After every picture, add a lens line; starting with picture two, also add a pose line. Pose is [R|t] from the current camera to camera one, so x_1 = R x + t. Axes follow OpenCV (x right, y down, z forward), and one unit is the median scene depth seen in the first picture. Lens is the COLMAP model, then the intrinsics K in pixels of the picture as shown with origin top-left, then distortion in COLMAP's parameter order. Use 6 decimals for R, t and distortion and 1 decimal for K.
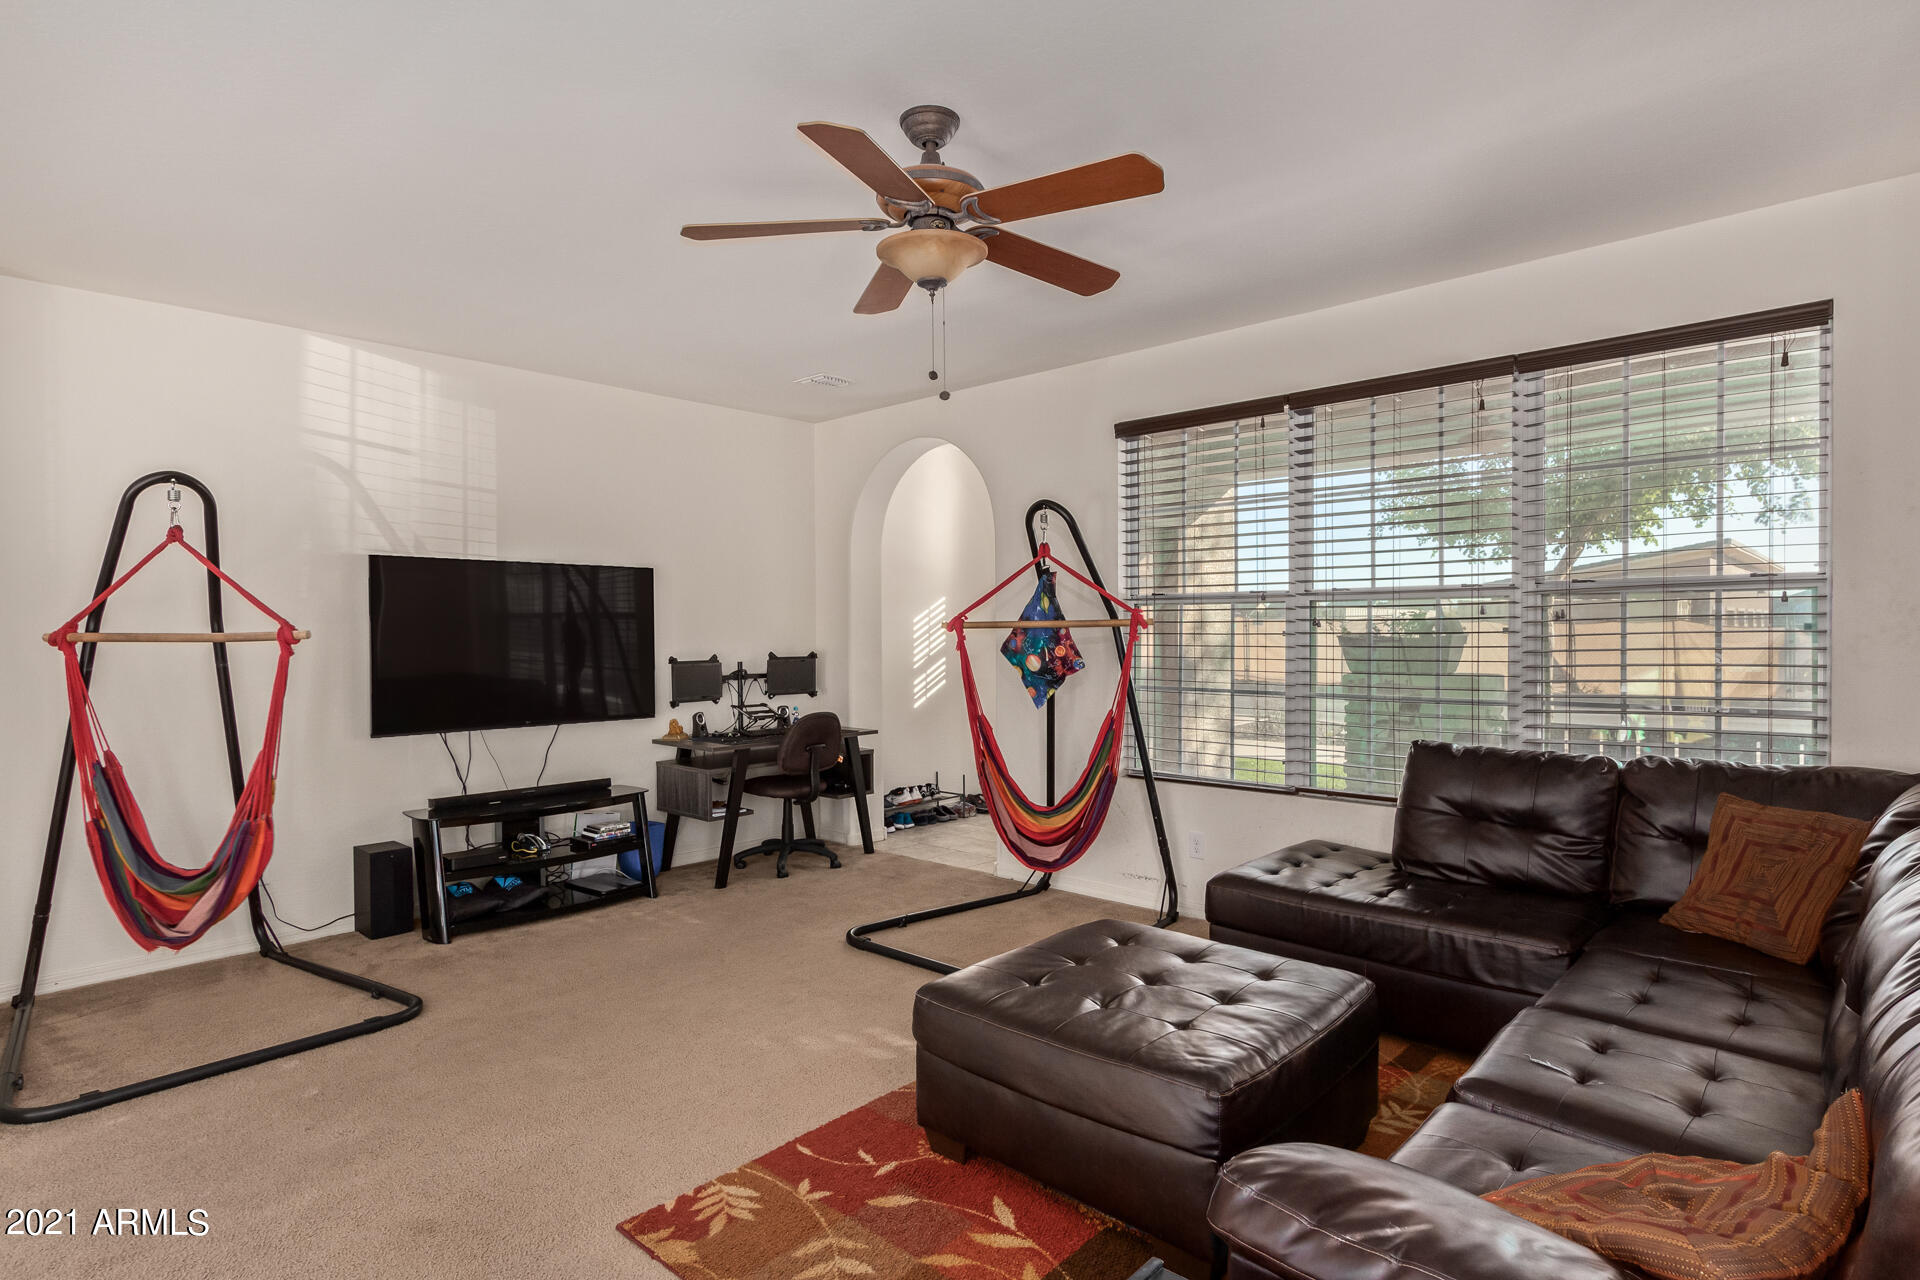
lens RADIAL K [[1011.0, 0, 967.9], [0, 1011.0, 646.2], [0, 0, 1]] dist [0.011320, -0.003882]
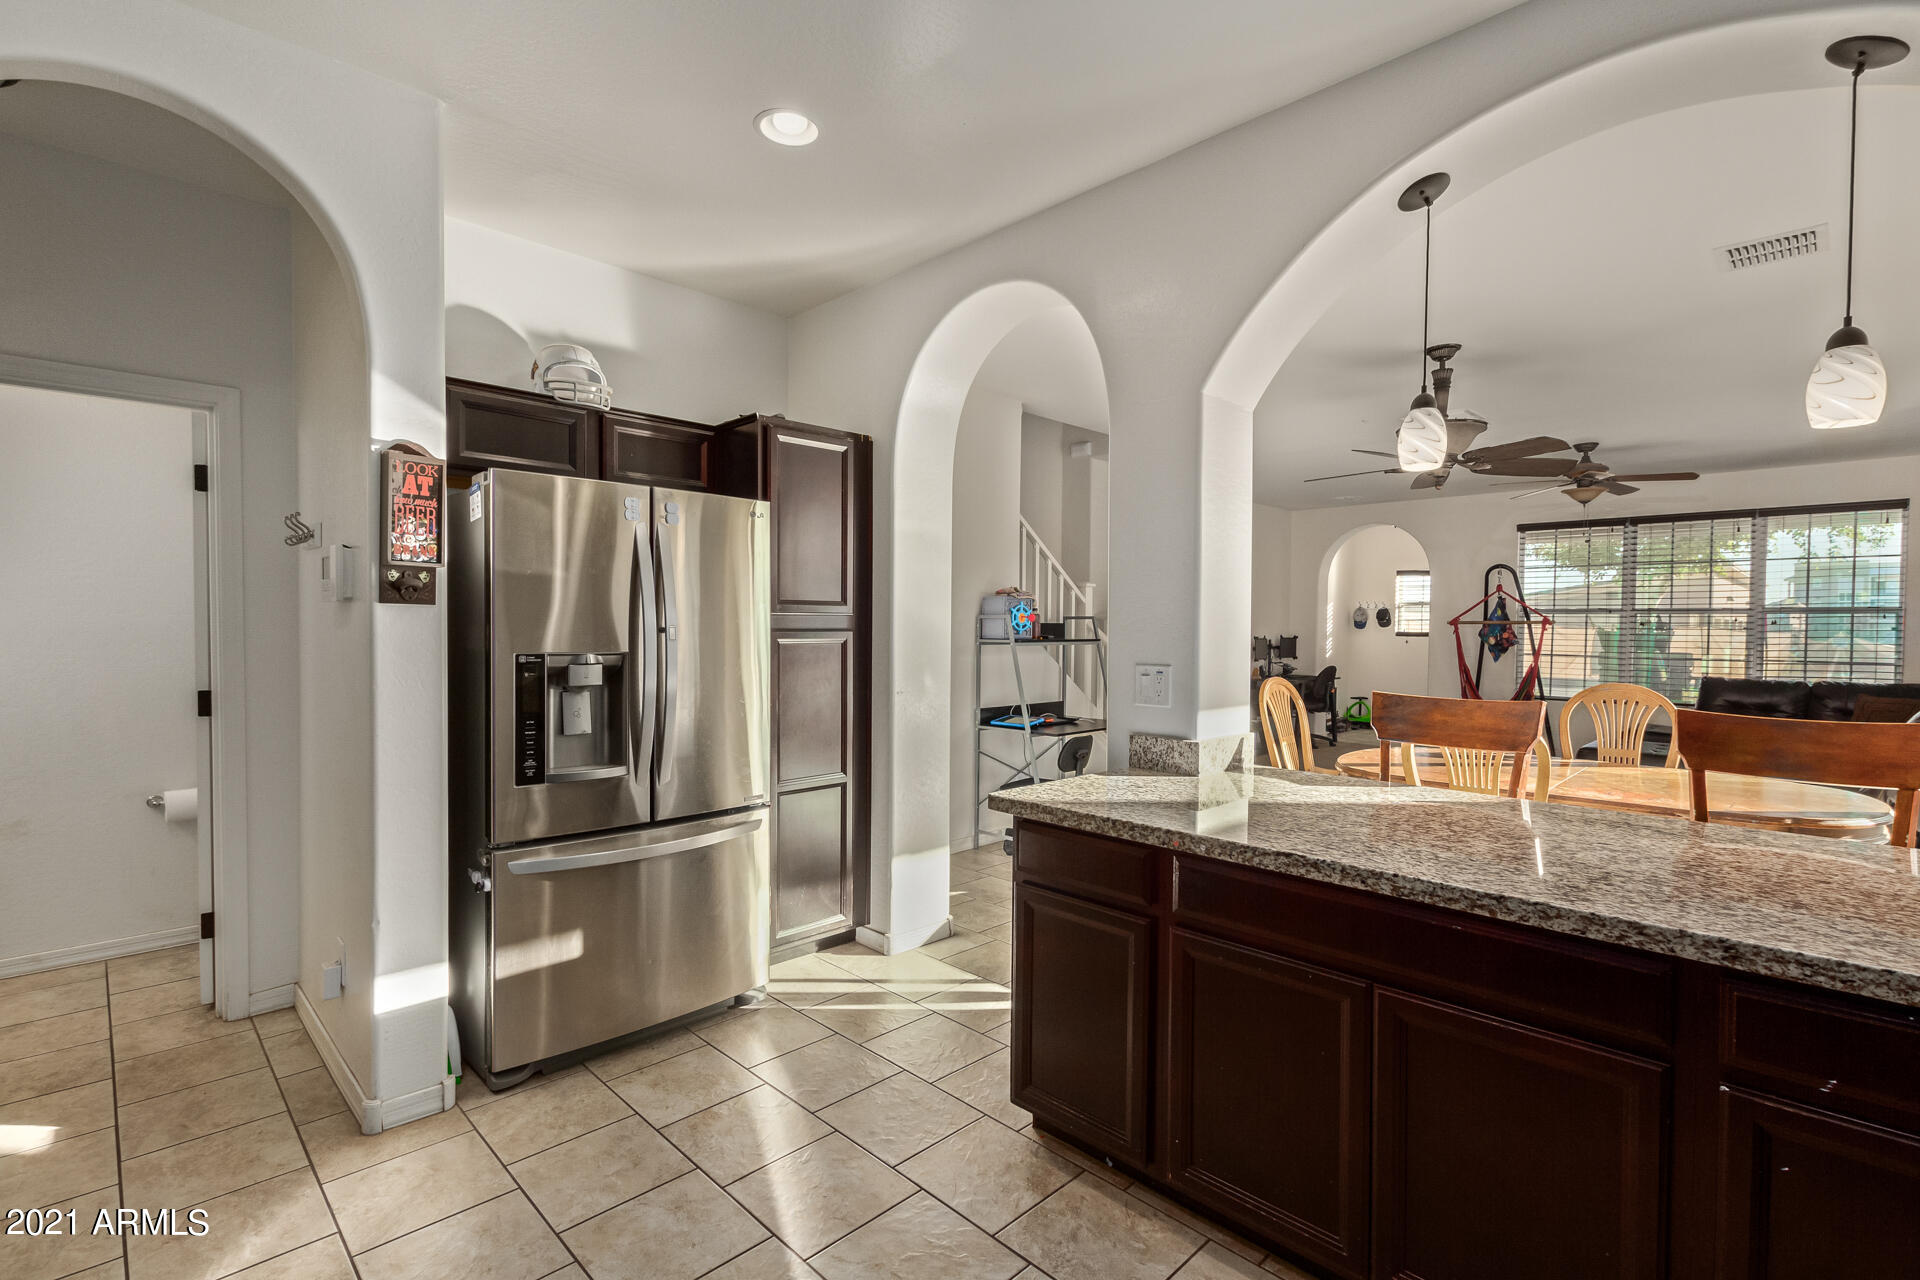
lens RADIAL K [[881.7, 0, 957.2], [0, 881.7, 645.9], [0, 0, 1]] dist [0.002794, -0.001680]
pose [[0.998720, 0.016748, -0.047719, -1.121349], [-0.016415, 0.999838, 0.007359, 0.037383], [0.047835, -0.006566, 0.998834, -1.044471]]
